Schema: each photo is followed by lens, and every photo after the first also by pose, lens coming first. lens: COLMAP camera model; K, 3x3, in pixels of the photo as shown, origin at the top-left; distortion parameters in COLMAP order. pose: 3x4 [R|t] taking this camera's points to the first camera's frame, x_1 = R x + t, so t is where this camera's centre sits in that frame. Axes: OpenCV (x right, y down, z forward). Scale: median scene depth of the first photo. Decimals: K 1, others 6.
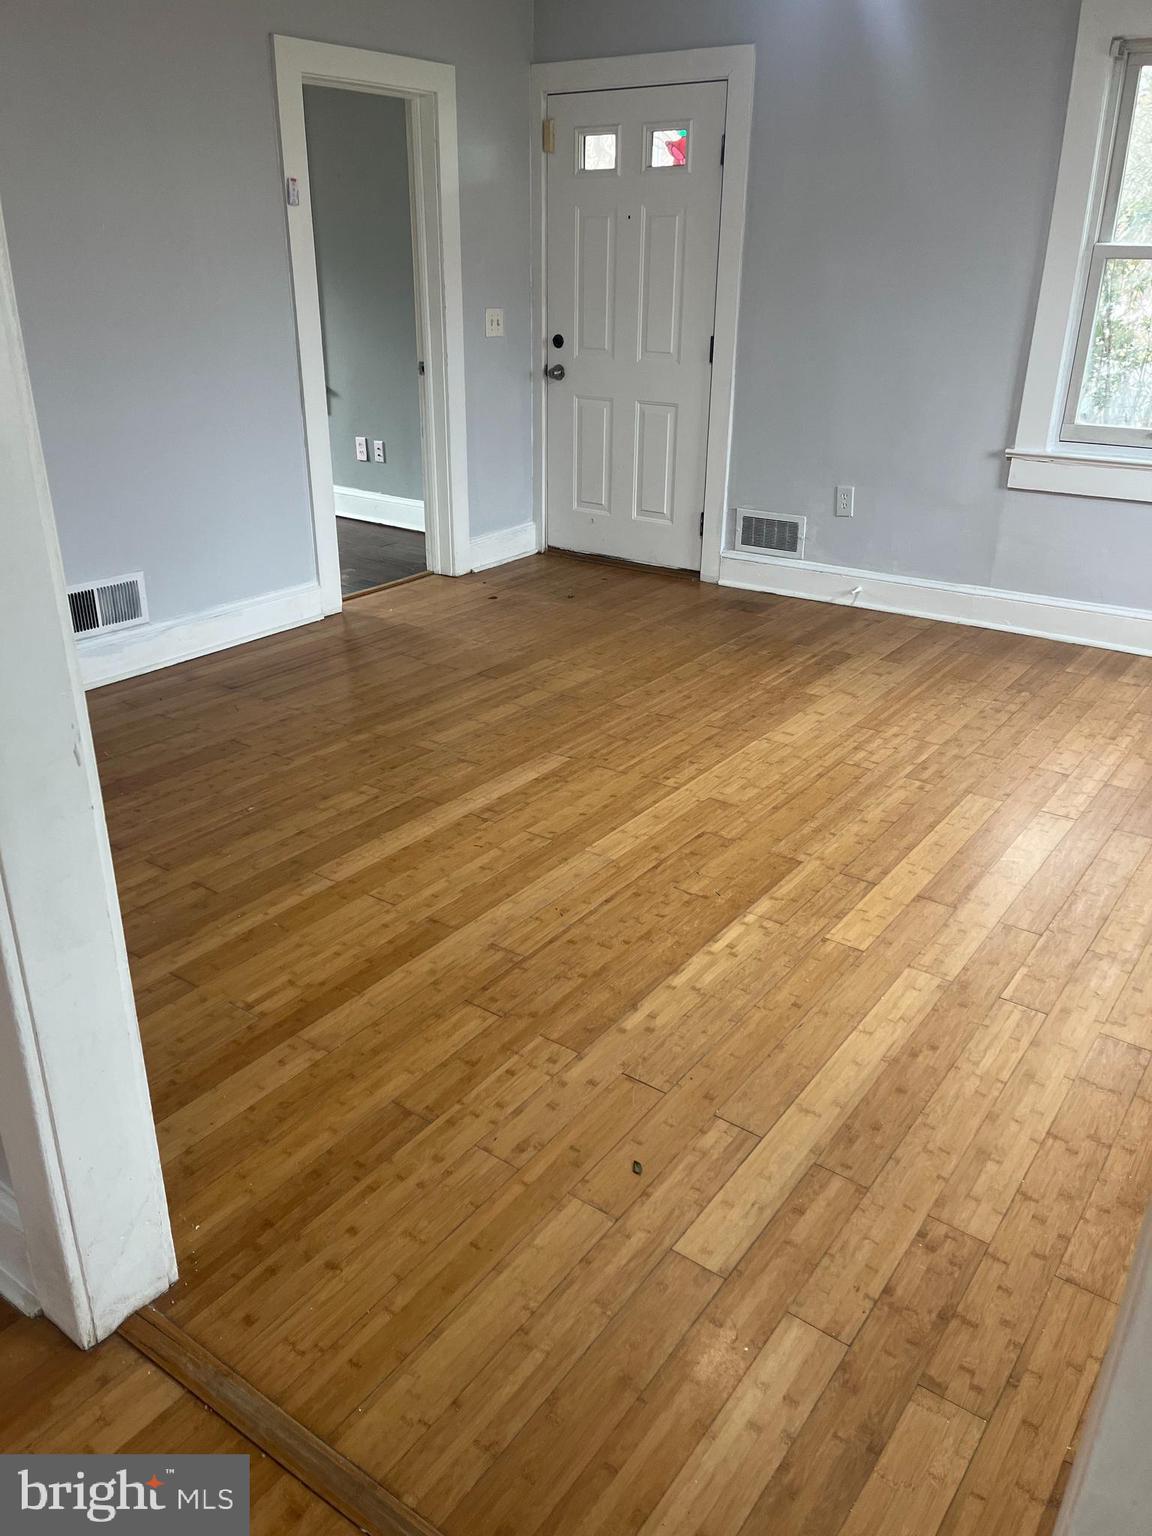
lens RADIAL K [[1162.5, 0, 579.9], [0, 1162.5, 753.8], [0, 0, 1]] dist [0.050605, -0.048423]
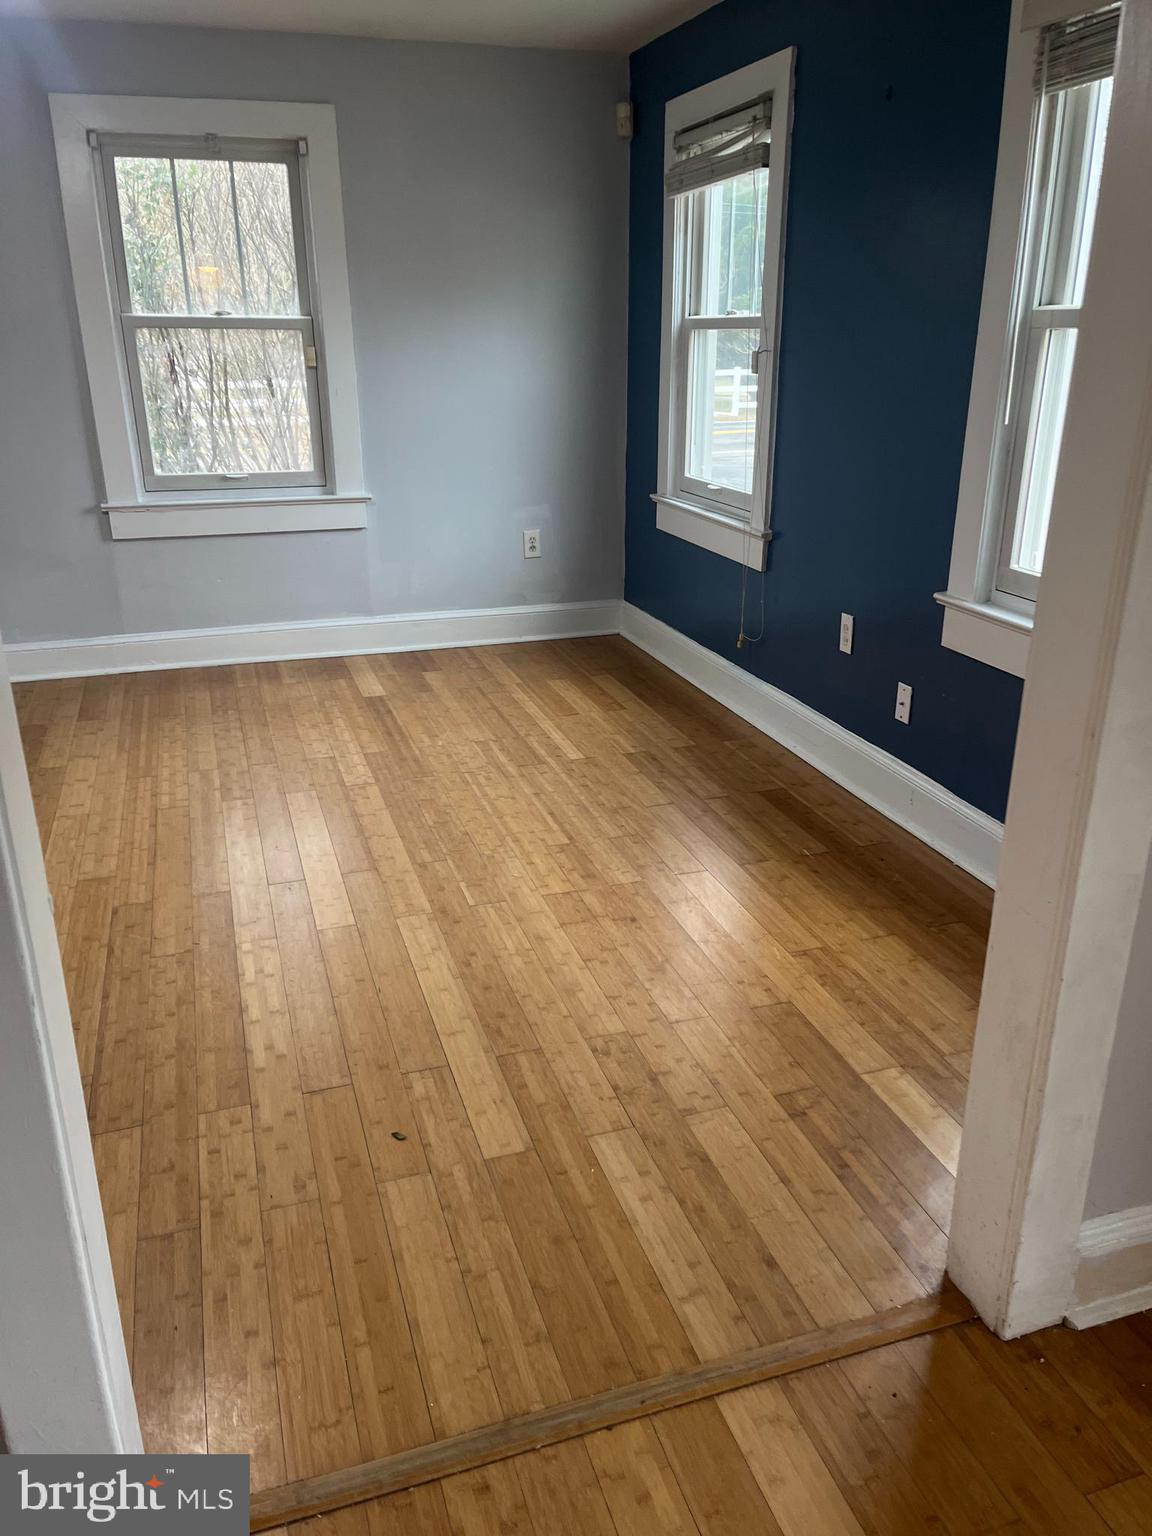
lens RADIAL K [[1162.5, 0, 577.6], [0, 1162.5, 770.8], [0, 0, 1]] dist [0.050605, -0.048423]
pose [[0.584157, -0.294124, 0.756473, -0.505989], [0.320084, 0.939974, 0.118300, -0.043401], [-0.745860, 0.173029, 0.643237, 0.081940]]
